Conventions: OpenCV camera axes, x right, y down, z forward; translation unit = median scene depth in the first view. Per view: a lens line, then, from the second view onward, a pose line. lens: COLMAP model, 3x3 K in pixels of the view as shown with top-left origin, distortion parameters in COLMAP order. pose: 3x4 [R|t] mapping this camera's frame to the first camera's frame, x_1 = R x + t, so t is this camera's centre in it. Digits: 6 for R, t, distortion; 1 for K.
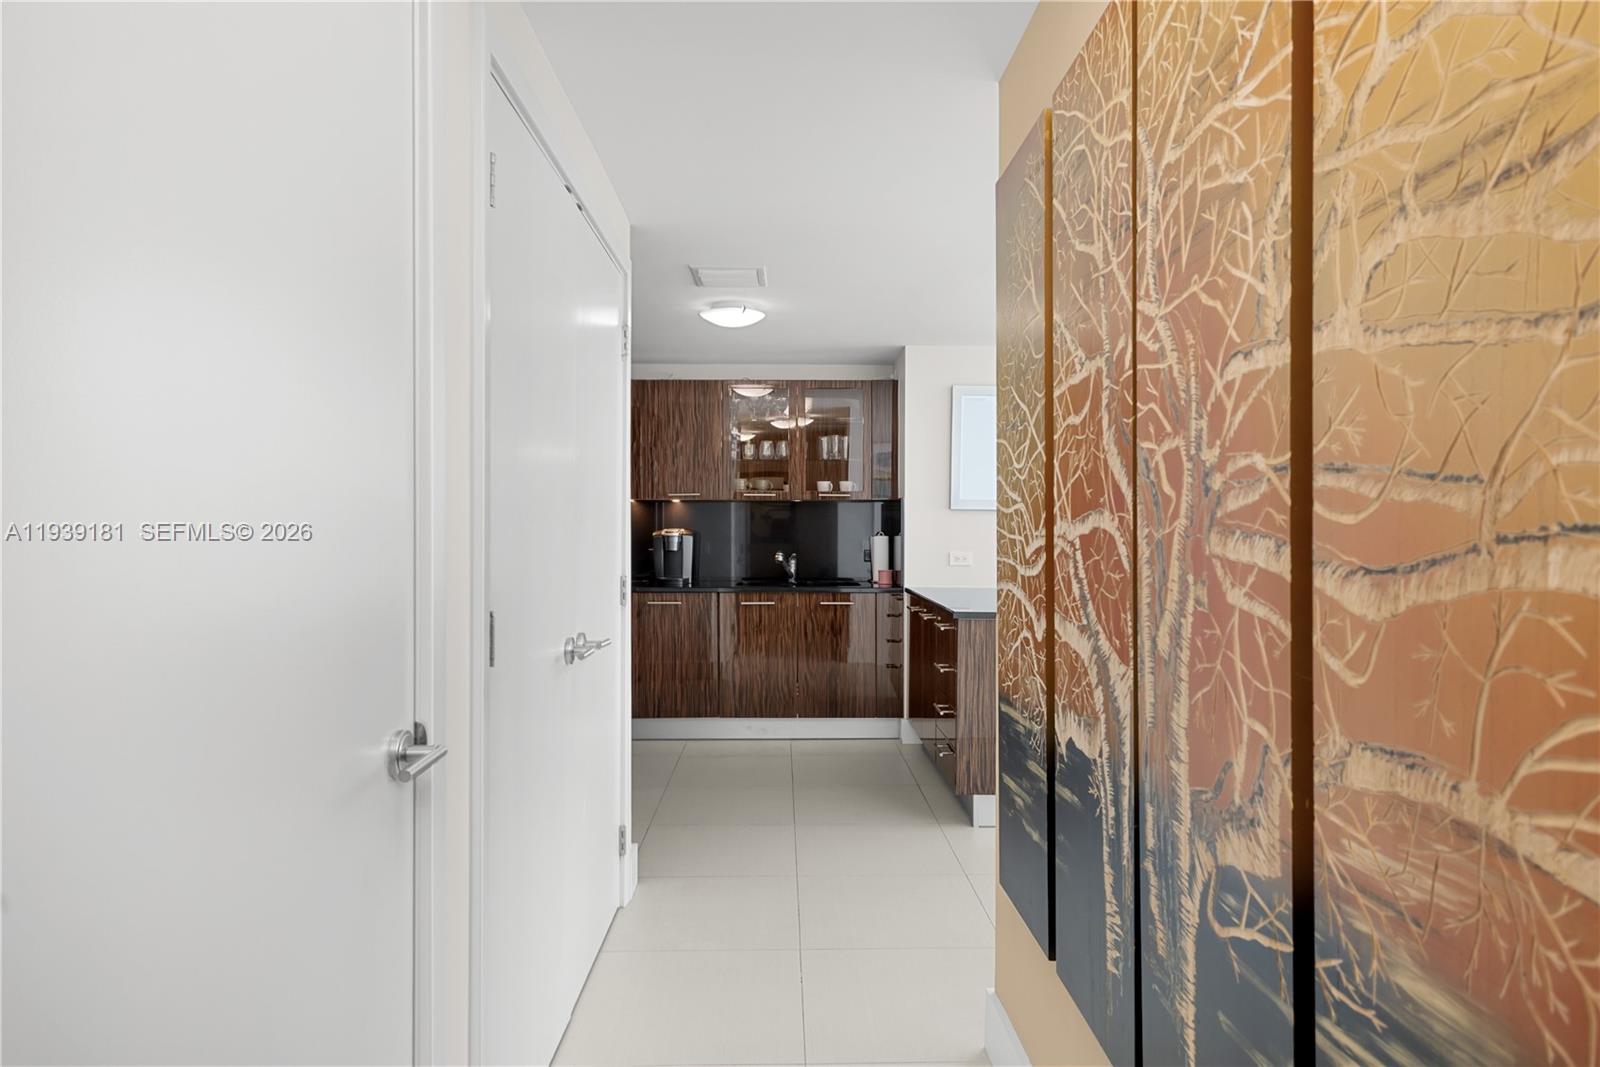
lens RADIAL K [[938.9, 0, 891.7], [0, 938.9, 528.0], [0, 0, 1]] dist [0.005915, -0.000503]
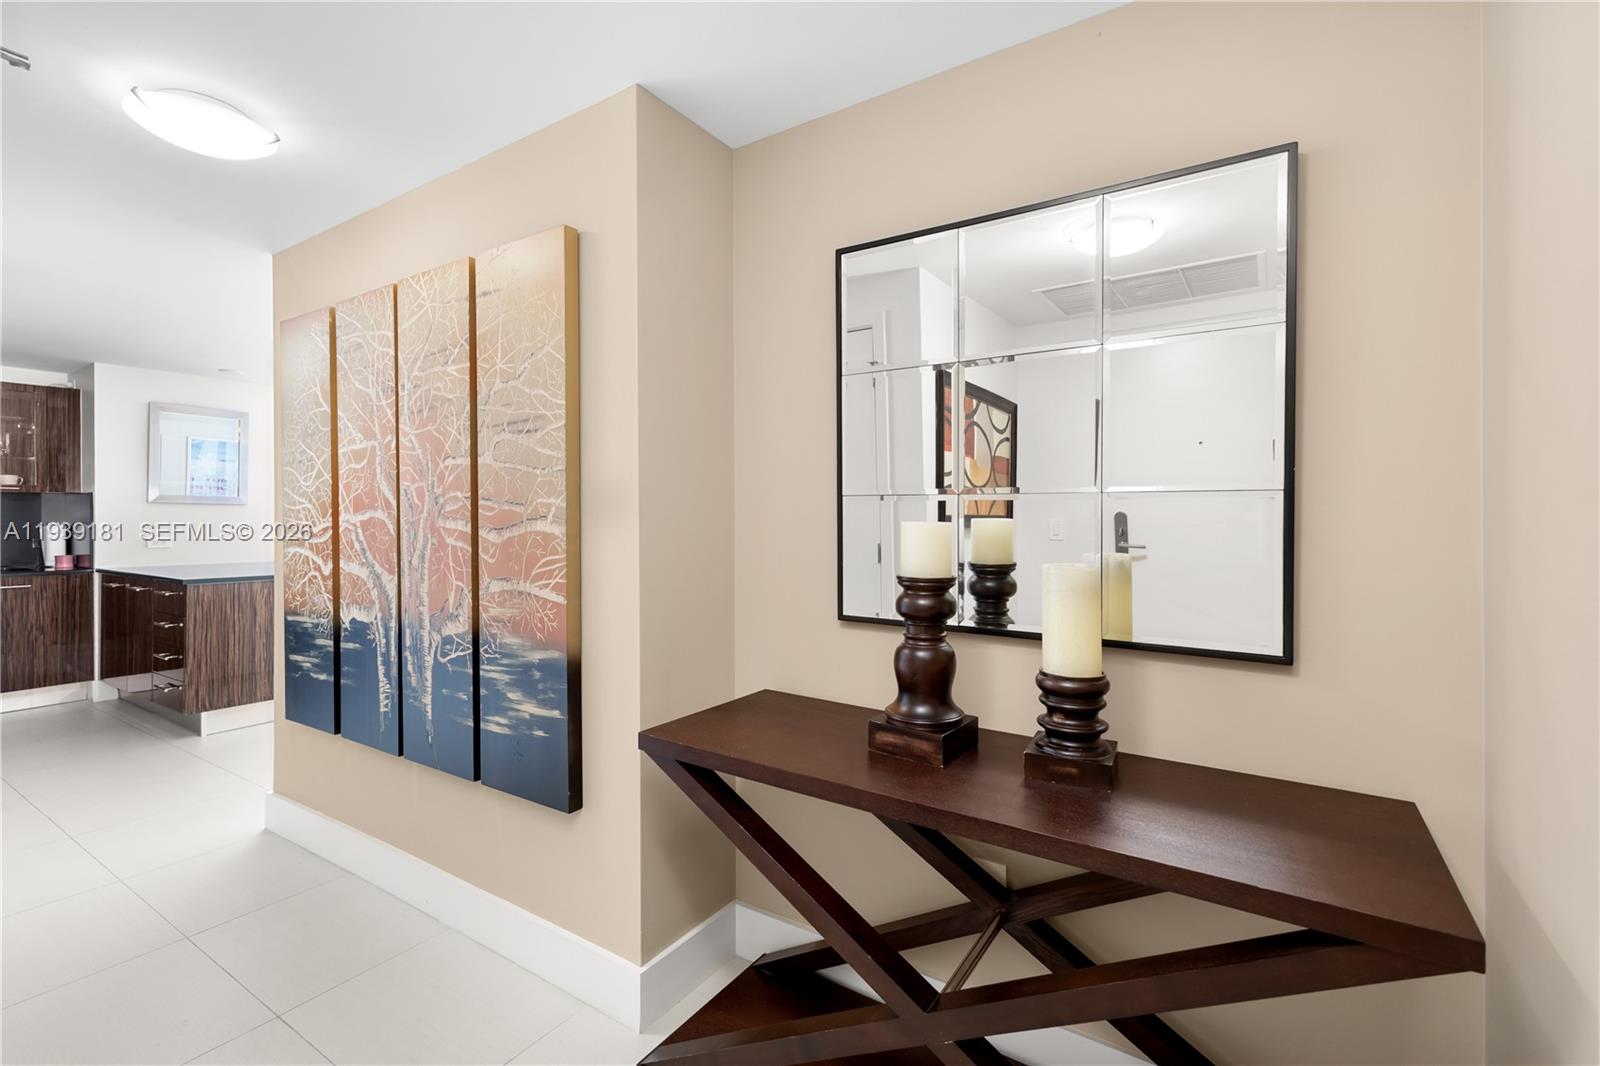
lens RADIAL K [[692.2, 0, 782.6], [0, 692.2, 522.7], [0, 0, 1]] dist [0.034184, -0.000262]
pose [[0.637509, -0.010437, 0.770373, -0.462688], [0.003981, 0.999940, 0.010253, 0.000121], [-0.770433, -0.003470, 0.637512, -0.844394]]
